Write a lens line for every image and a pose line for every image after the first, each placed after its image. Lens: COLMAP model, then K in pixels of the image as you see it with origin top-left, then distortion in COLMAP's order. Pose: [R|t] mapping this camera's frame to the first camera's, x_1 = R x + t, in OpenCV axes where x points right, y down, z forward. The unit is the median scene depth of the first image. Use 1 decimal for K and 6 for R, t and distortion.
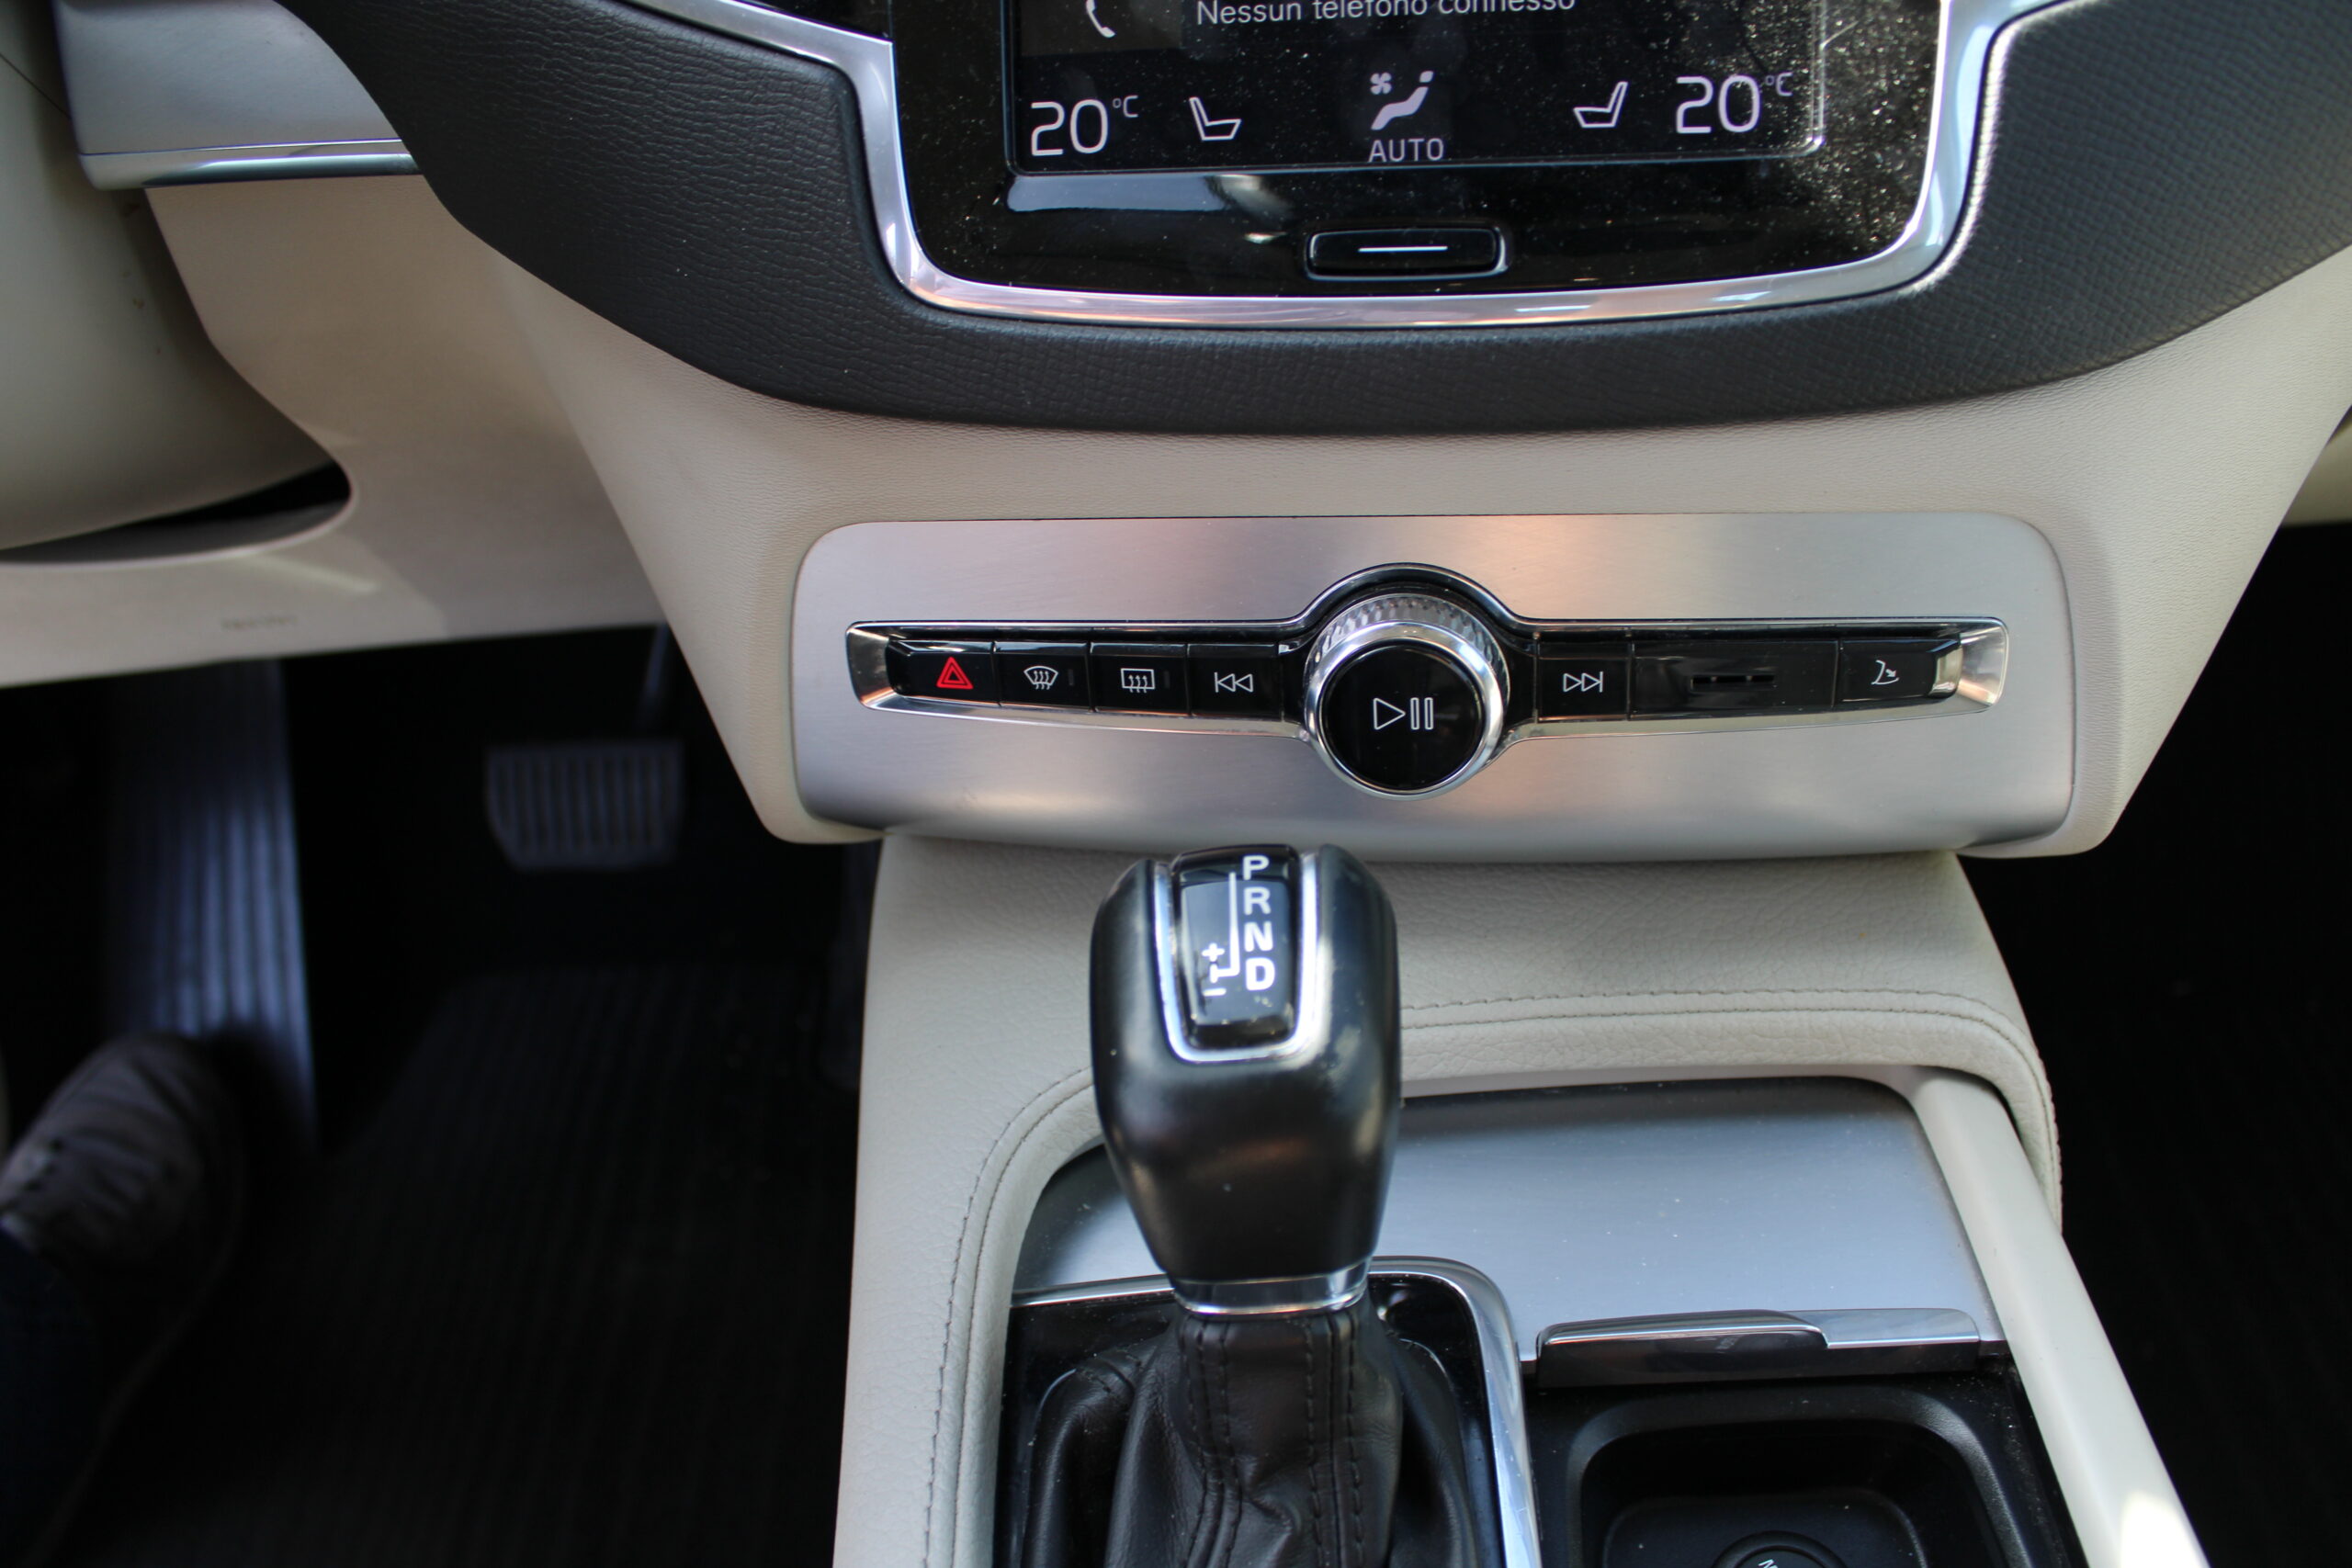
lens RADIAL K [[1937.0, 0, 1195.7], [0, 1937.0, 865.3], [0, 0, 1]] dist [-0.173307, 0.133237]
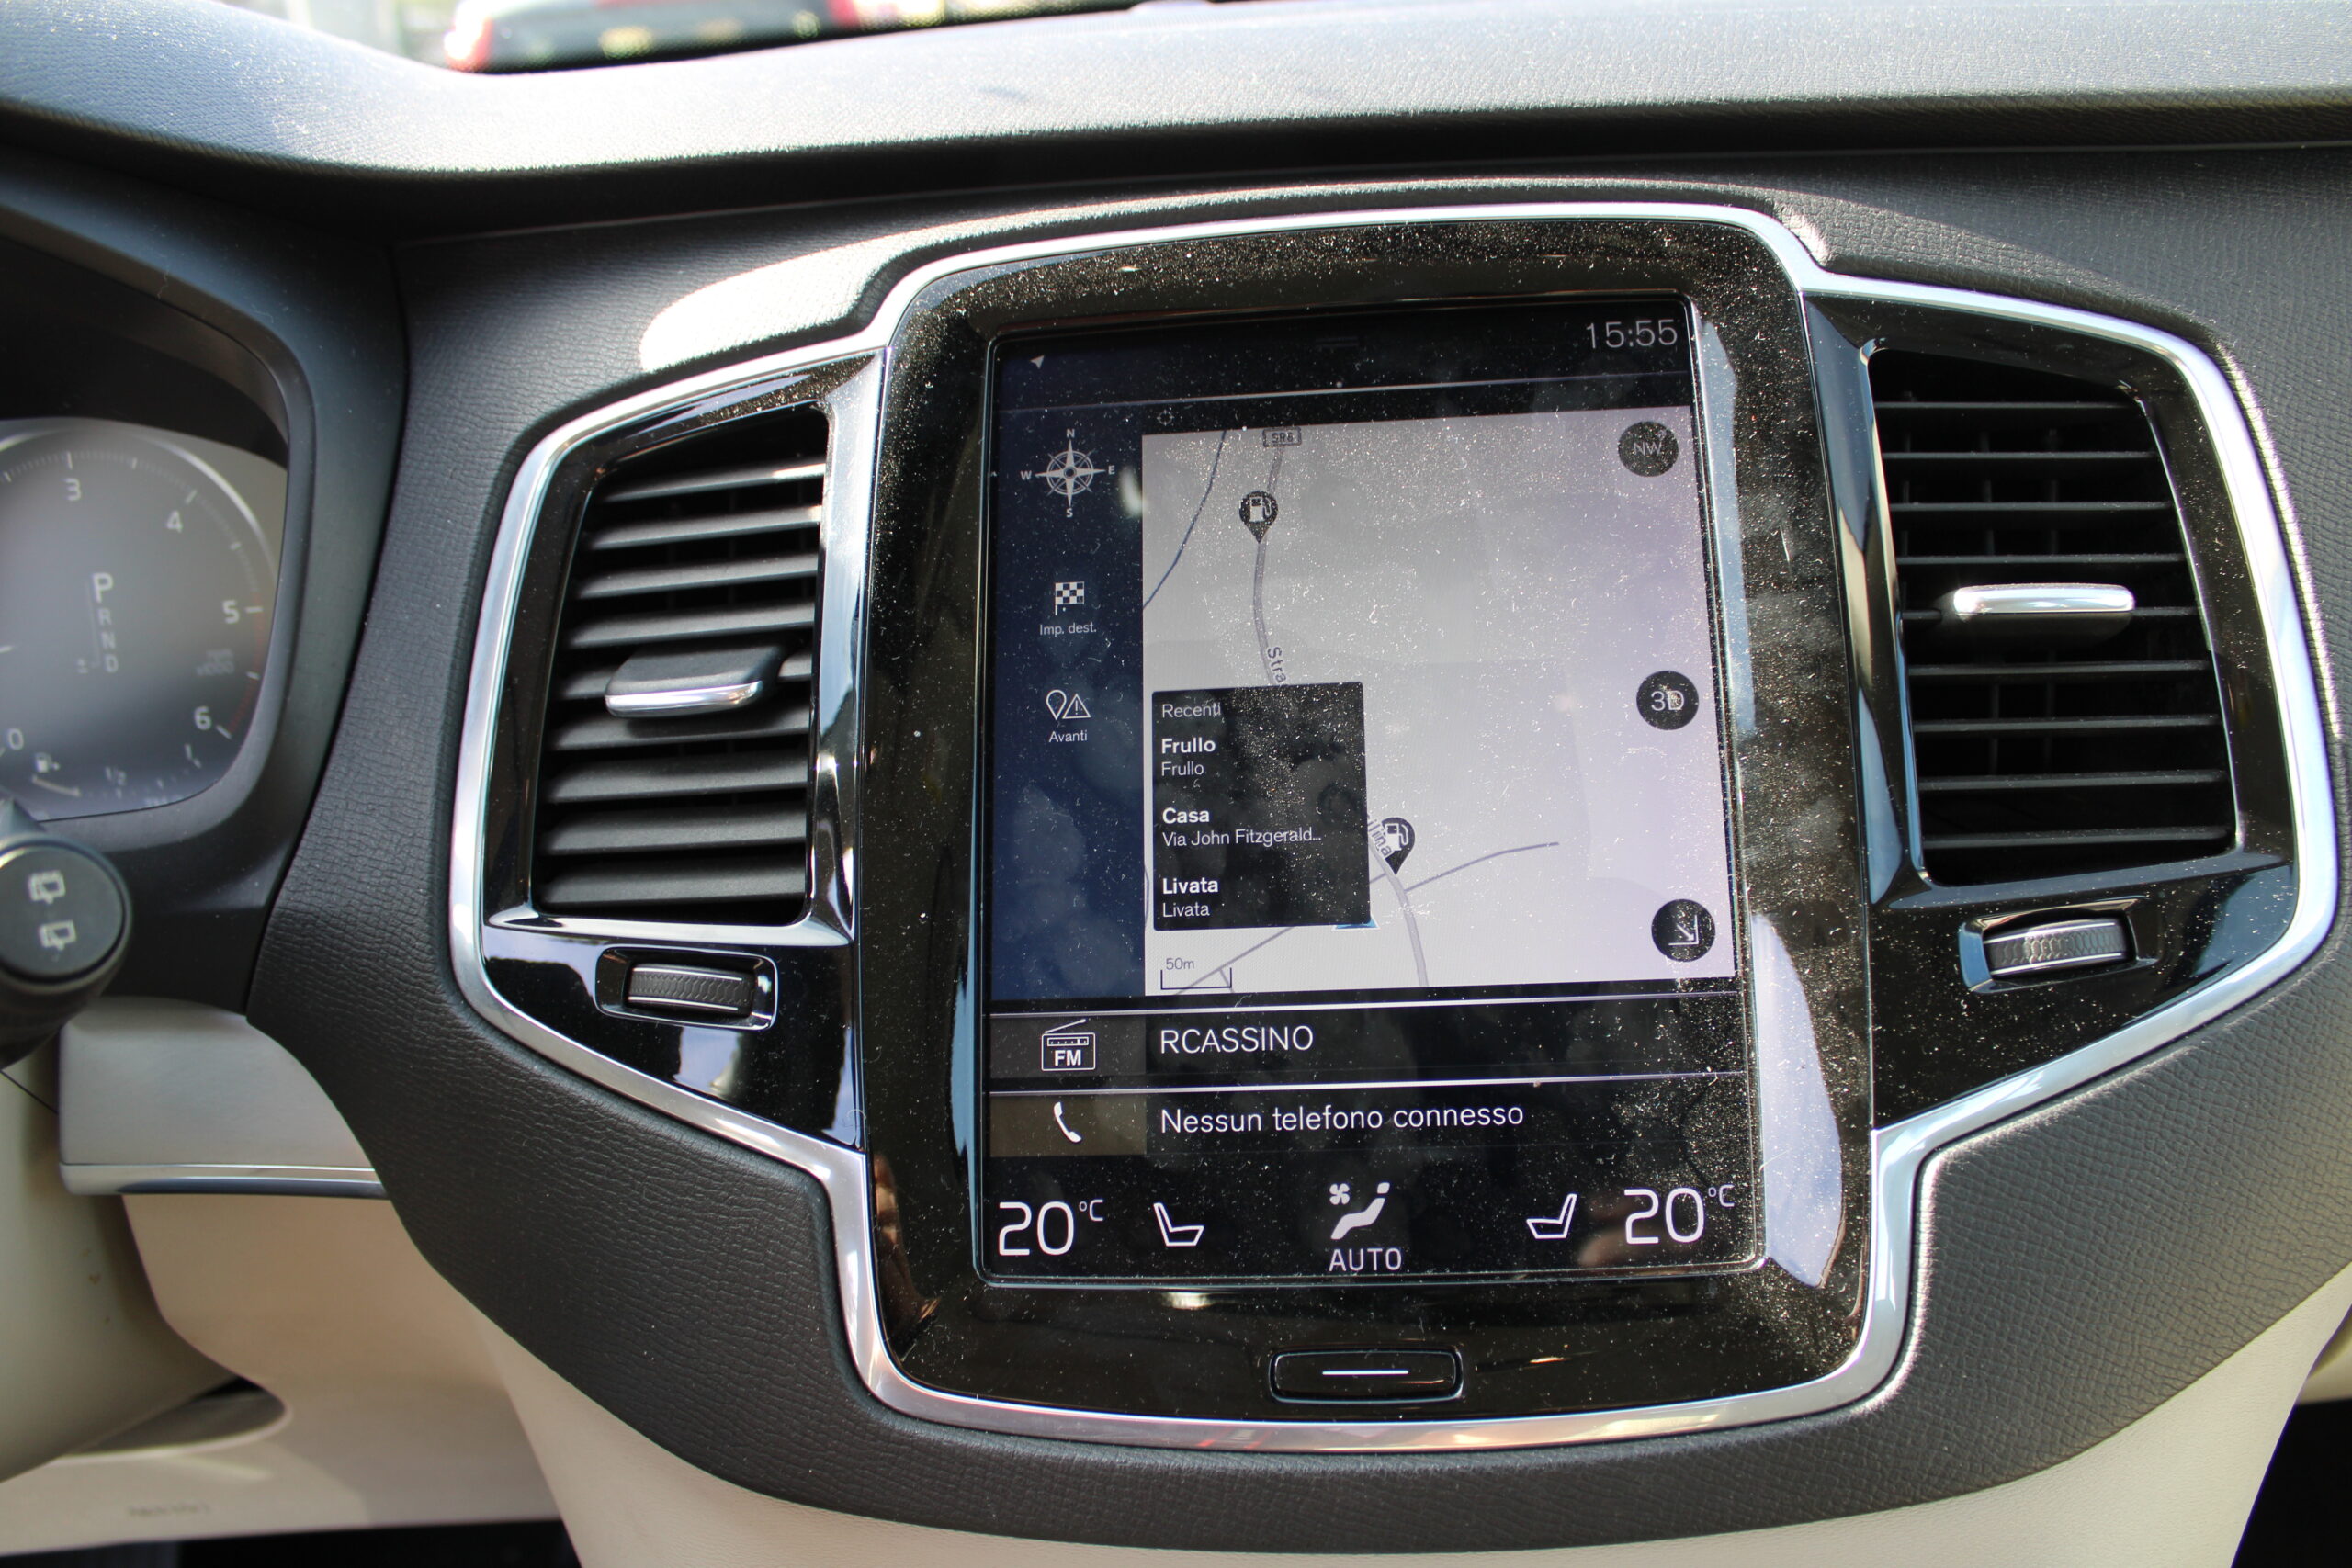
lens RADIAL K [[1937.0, 0, 1195.7], [0, 1937.0, 865.3], [0, 0, 1]] dist [-0.173307, 0.133237]
pose [[0.999315, 0.004595, 0.036716, -0.020193], [0.008397, 0.938214, -0.345954, -0.219376], [-0.036037, 0.346025, 0.937533, -0.049963]]
